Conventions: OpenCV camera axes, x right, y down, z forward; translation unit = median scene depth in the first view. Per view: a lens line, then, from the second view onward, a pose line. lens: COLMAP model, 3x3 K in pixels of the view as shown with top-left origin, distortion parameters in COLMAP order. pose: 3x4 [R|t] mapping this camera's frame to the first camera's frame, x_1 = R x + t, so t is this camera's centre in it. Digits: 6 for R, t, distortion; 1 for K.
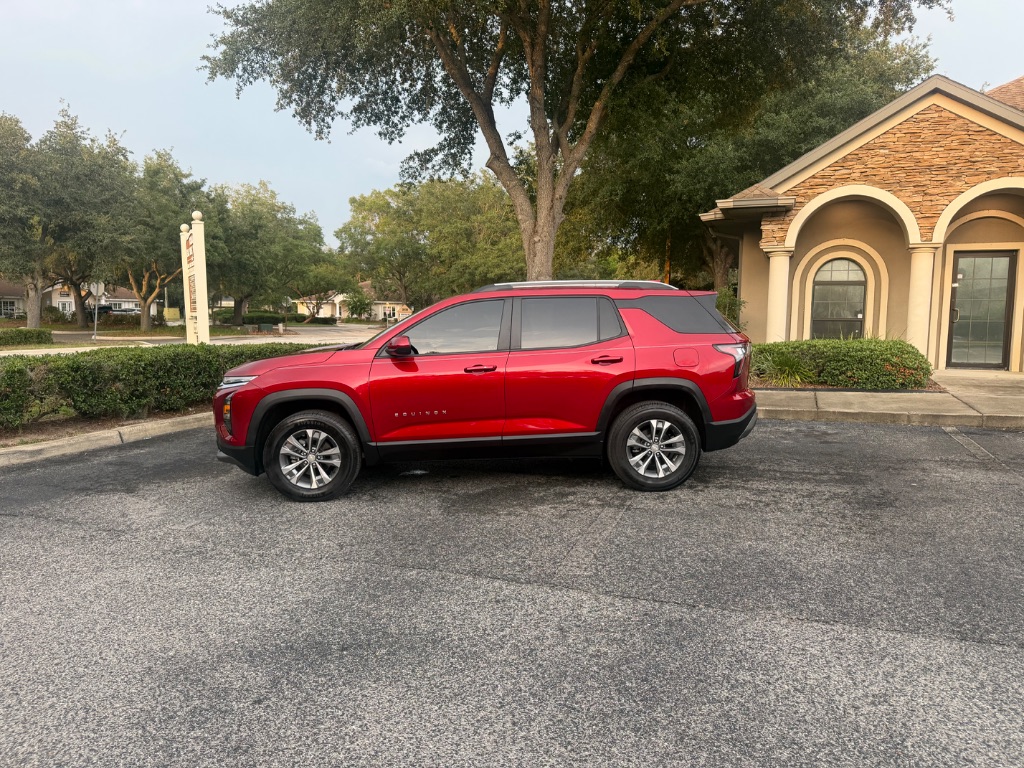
lens RADIAL K [[722.8, 0, 509.9], [0, 722.8, 384.6], [0, 0, 1]] dist [0.024086, -0.038067]
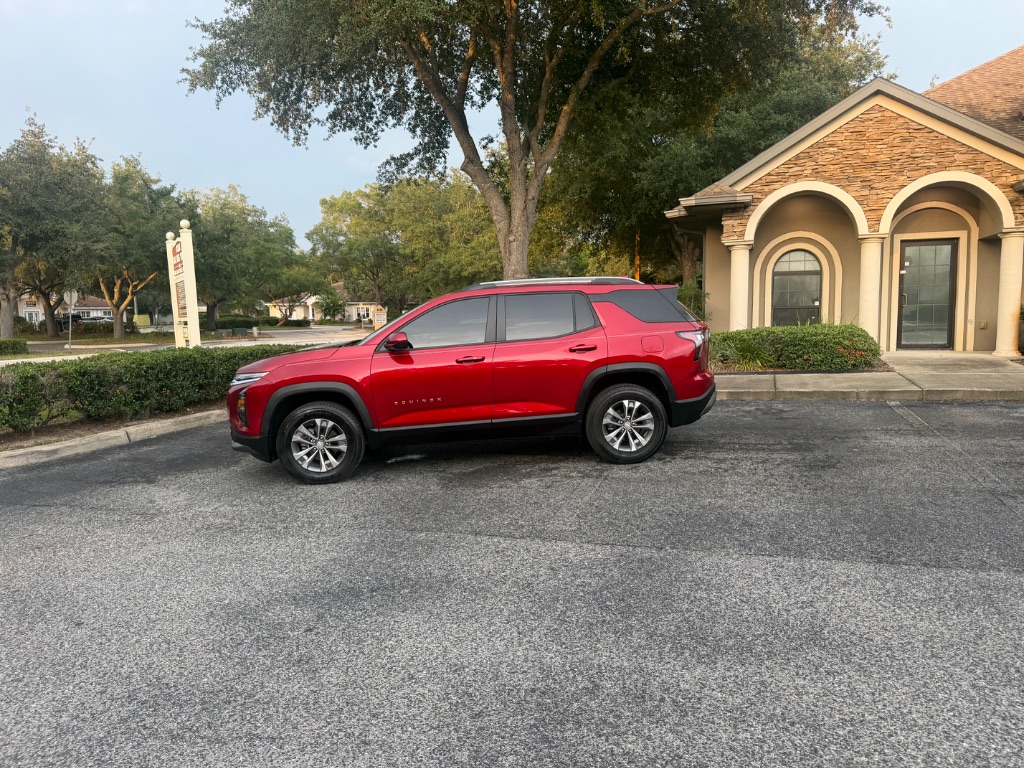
lens RADIAL K [[722.3, 0, 512.0], [0, 722.3, 384.0], [0, 0, 1]] dist [0.039234, -0.065983]
pose [[0.998843, -0.031473, 0.036352, -0.010438], [0.031359, 0.999501, 0.003694, 0.008001], [-0.036450, -0.002550, 0.999332, -0.068577]]
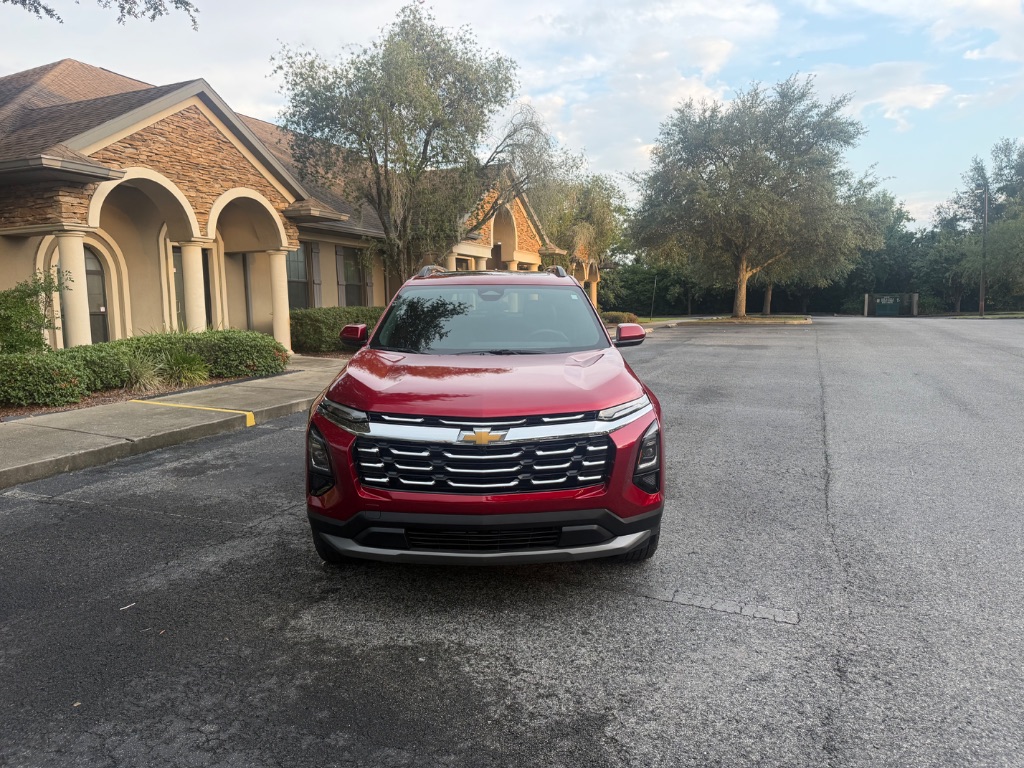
lens RADIAL K [[731.4, 0, 518.8], [0, 731.4, 381.3], [0, 0, 1]] dist [-0.001037, 0.001633]
pose [[0.011390, -0.108923, 0.993985, -0.575039], [0.112388, 0.987890, 0.106967, -0.060393], [-0.993599, 0.110493, 0.023494, 0.630365]]
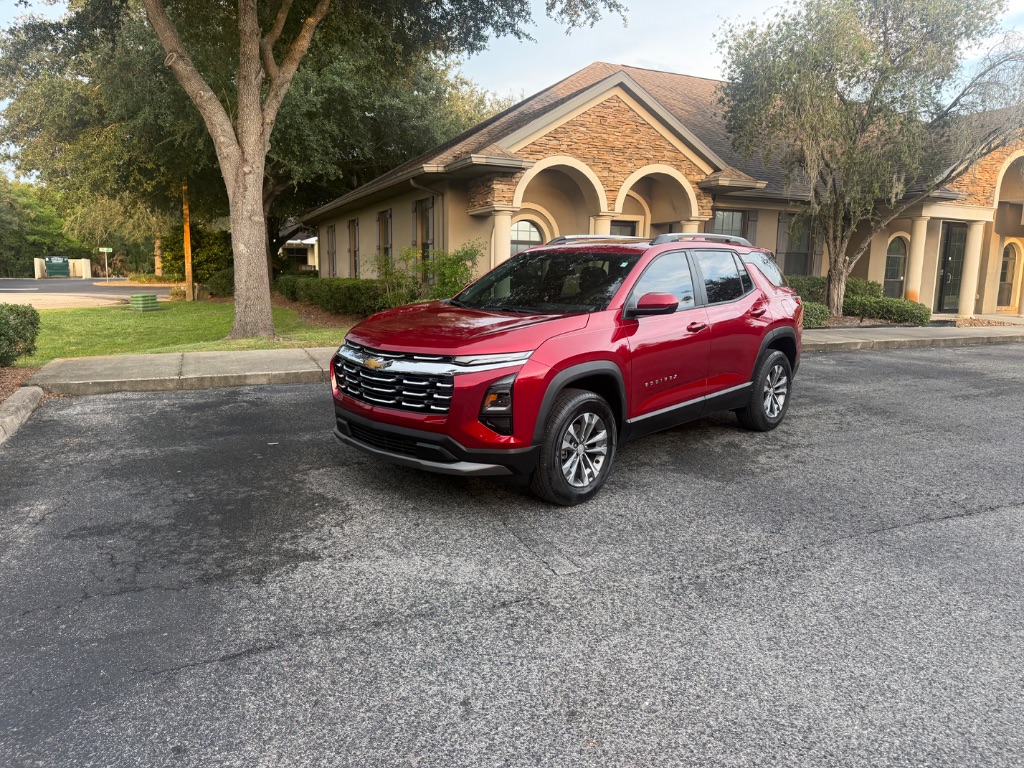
lens RADIAL K [[721.4, 0, 503.7], [0, 721.4, 384.8], [0, 0, 1]] dist [0.082484, -0.126682]
pose [[0.710275, -0.098511, 0.696997, -0.509175], [0.051450, 0.994776, 0.088168, -0.025269], [-0.702042, -0.026762, 0.711633, 0.285218]]
